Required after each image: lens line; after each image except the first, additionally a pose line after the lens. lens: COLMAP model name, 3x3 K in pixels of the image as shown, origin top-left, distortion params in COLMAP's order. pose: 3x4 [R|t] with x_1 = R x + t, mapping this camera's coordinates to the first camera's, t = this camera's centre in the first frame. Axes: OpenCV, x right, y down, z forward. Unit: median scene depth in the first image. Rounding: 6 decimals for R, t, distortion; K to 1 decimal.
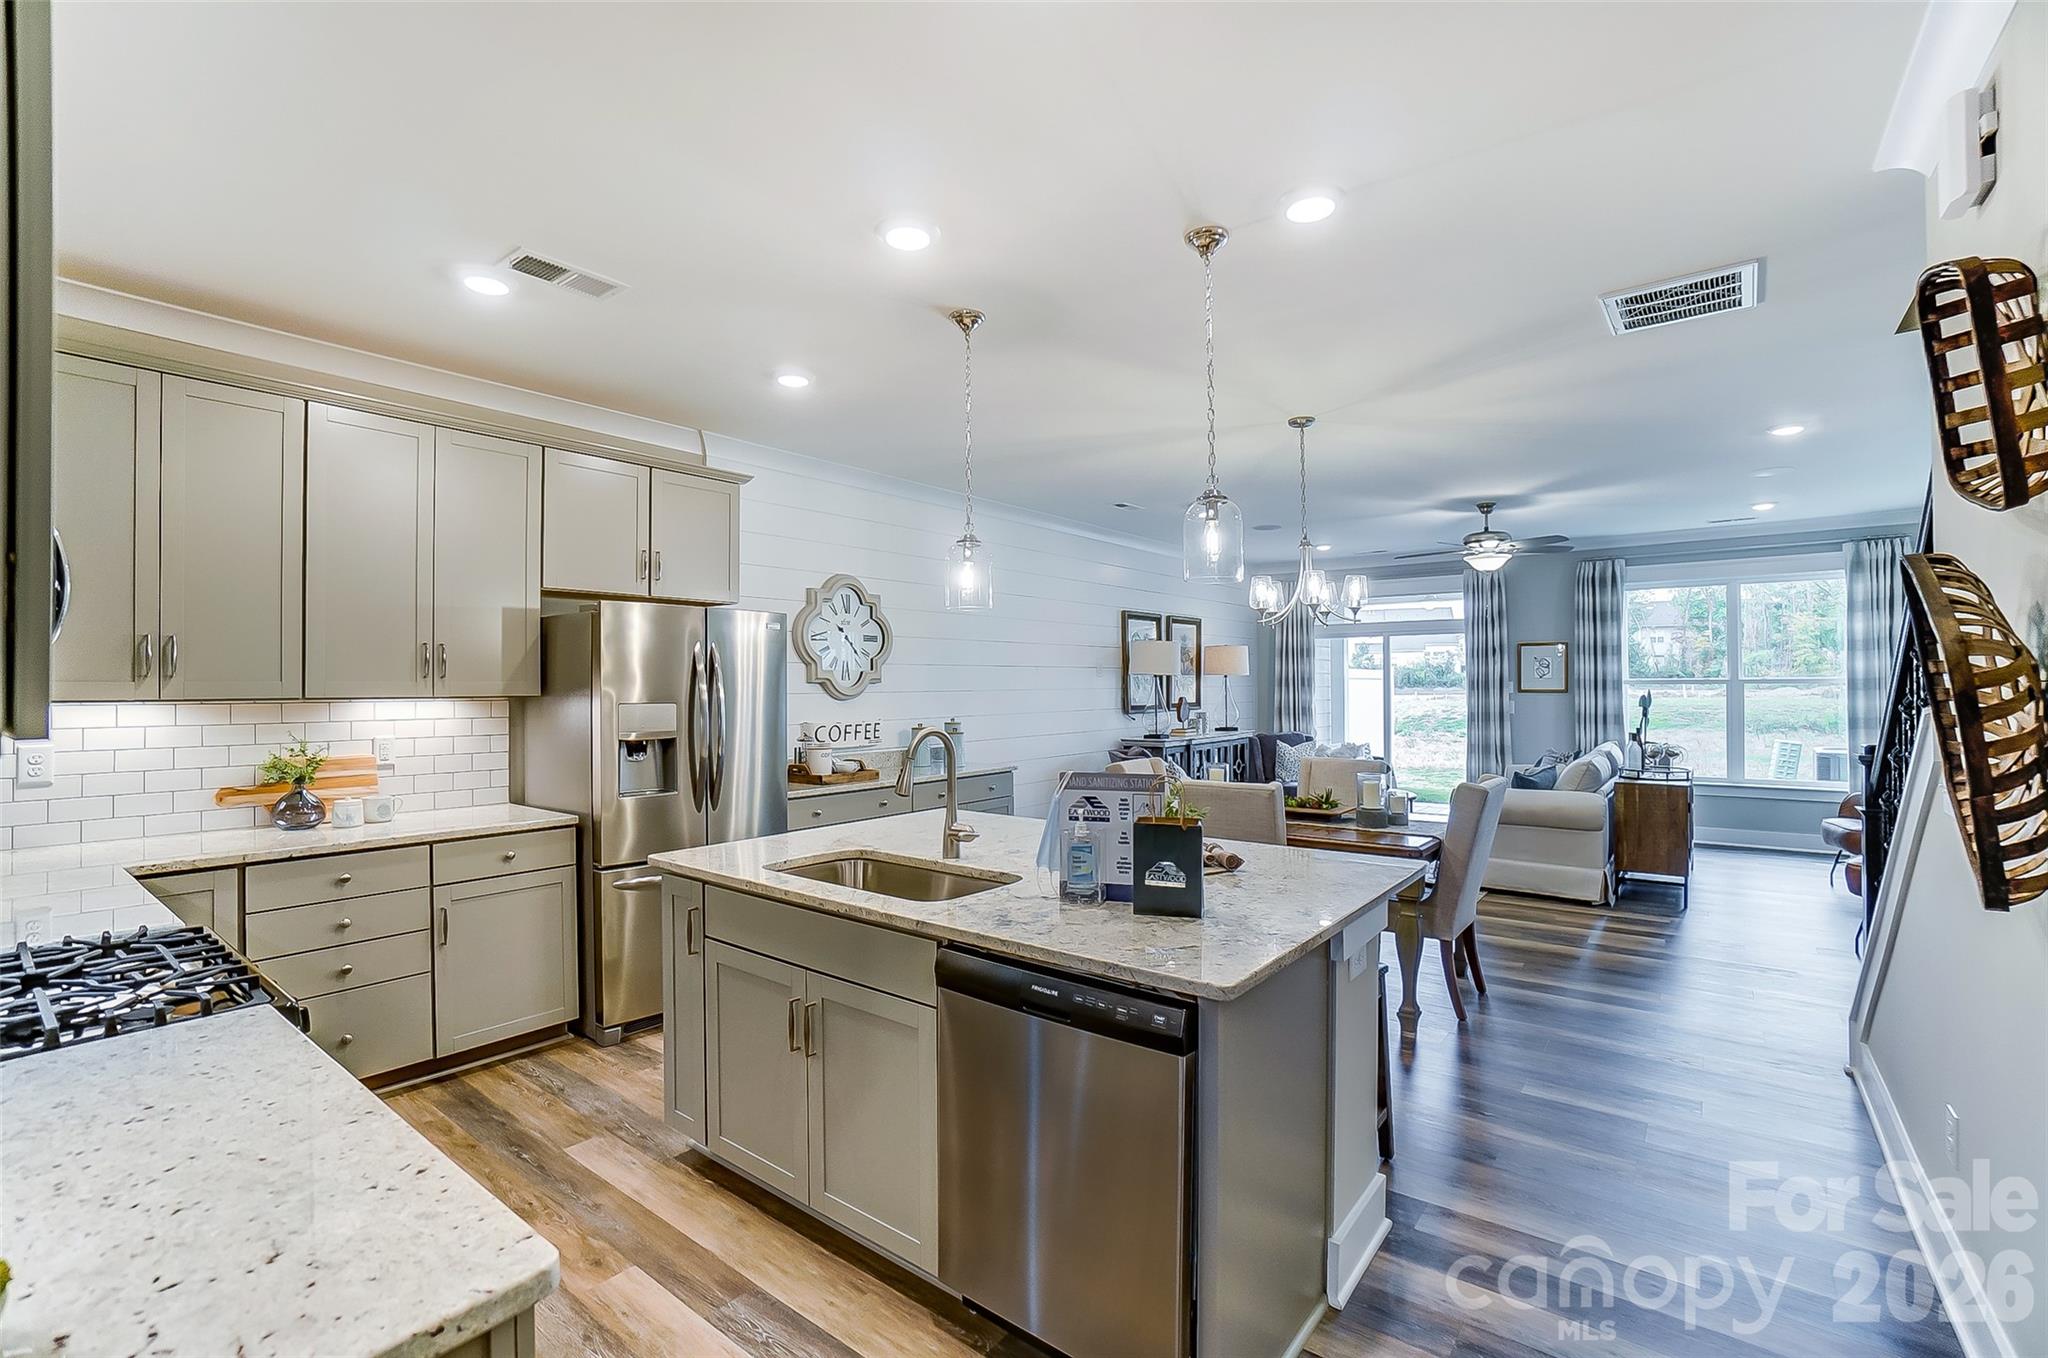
lens RADIAL K [[909.1, 0, 1019.9], [0, 909.1, 678.4], [0, 0, 1]] dist [-0.059987, 0.020741]
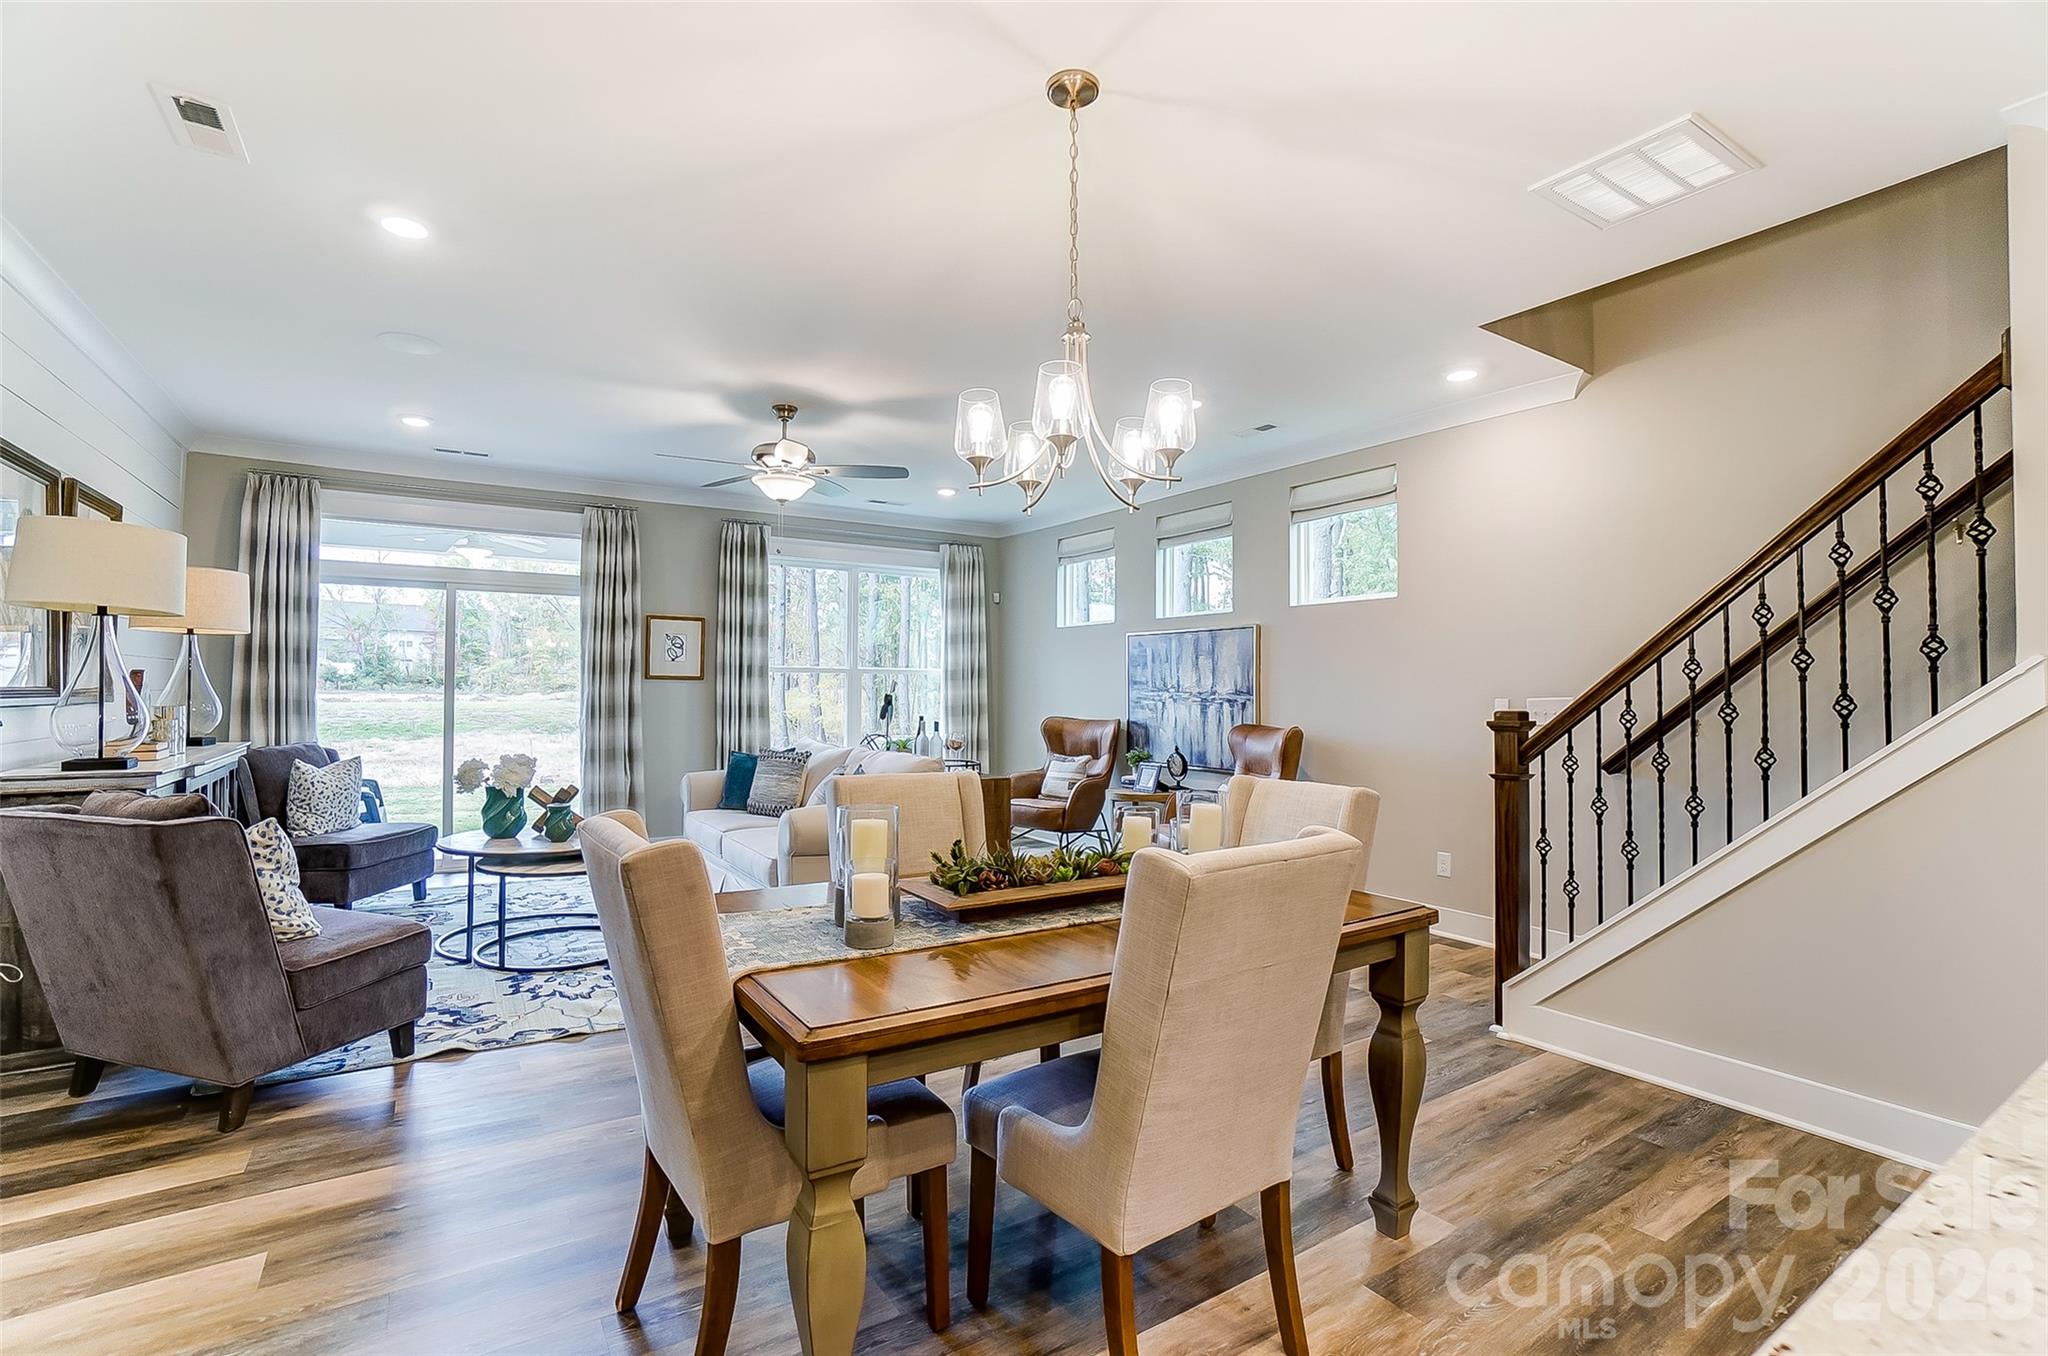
lens RADIAL K [[918.2, 0, 1023.1], [0, 918.2, 677.9], [0, 0, 1]] dist [-0.065700, 0.022173]
pose [[0.315742, 0.022856, 0.948570, -0.086500], [-0.016031, 0.999696, -0.018751, 0.026210], [-0.948710, -0.009286, 0.316012, 0.479503]]
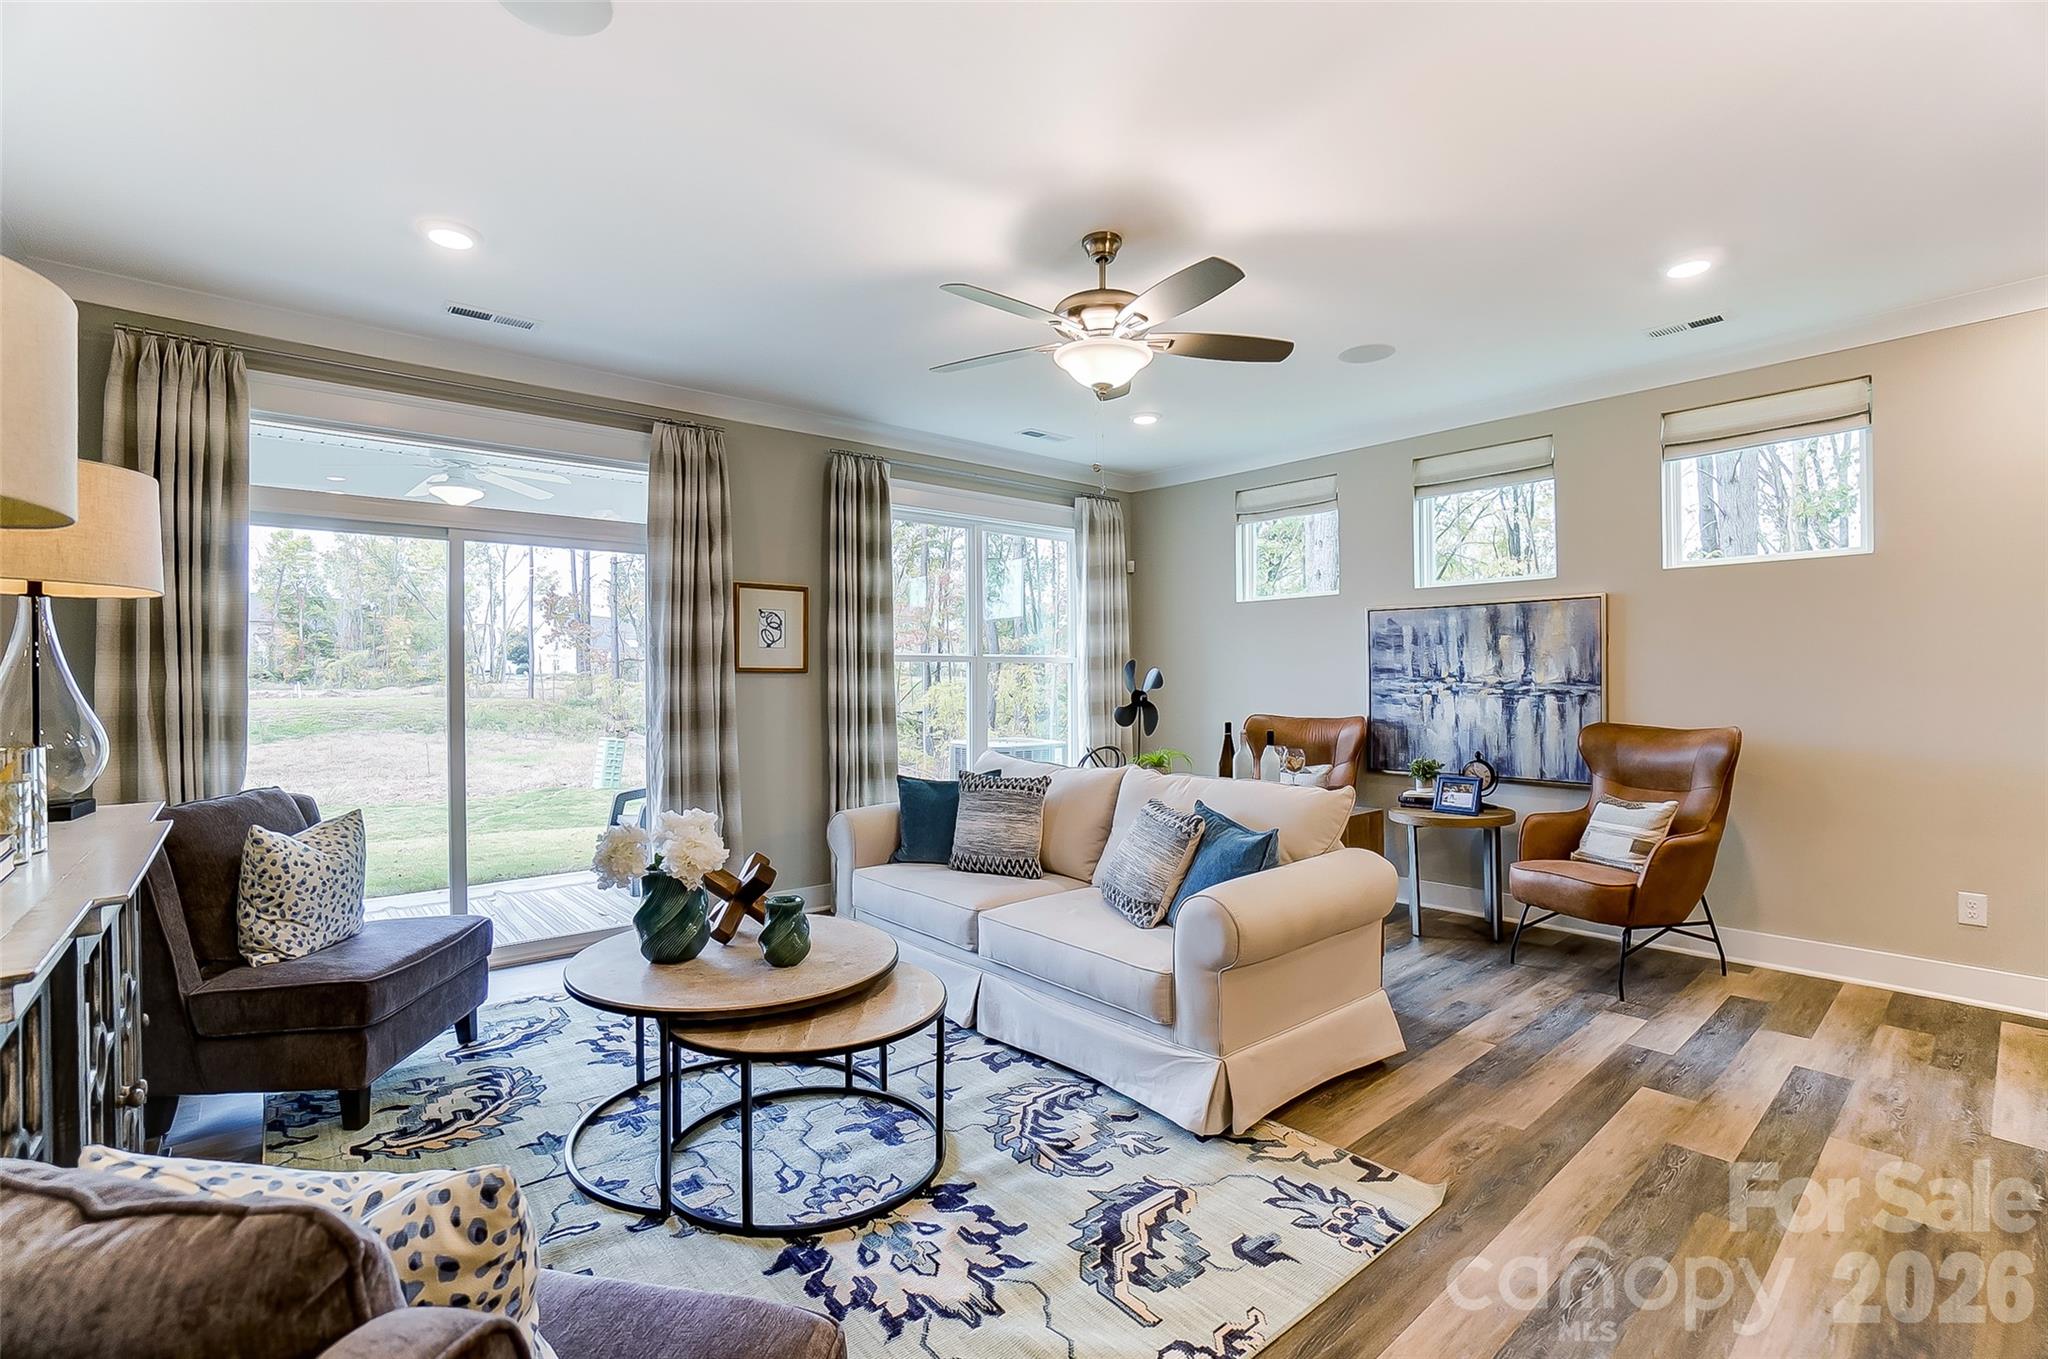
lens RADIAL K [[909.1, 0, 1019.9], [0, 909.1, 678.9], [0, 0, 1]] dist [-0.059987, 0.020741]
pose [[0.192449, 0.004922, 0.981295, 0.057175], [-0.003327, 0.999985, -0.004363, 0.023021], [-0.981301, -0.002425, 0.192463, 0.779699]]
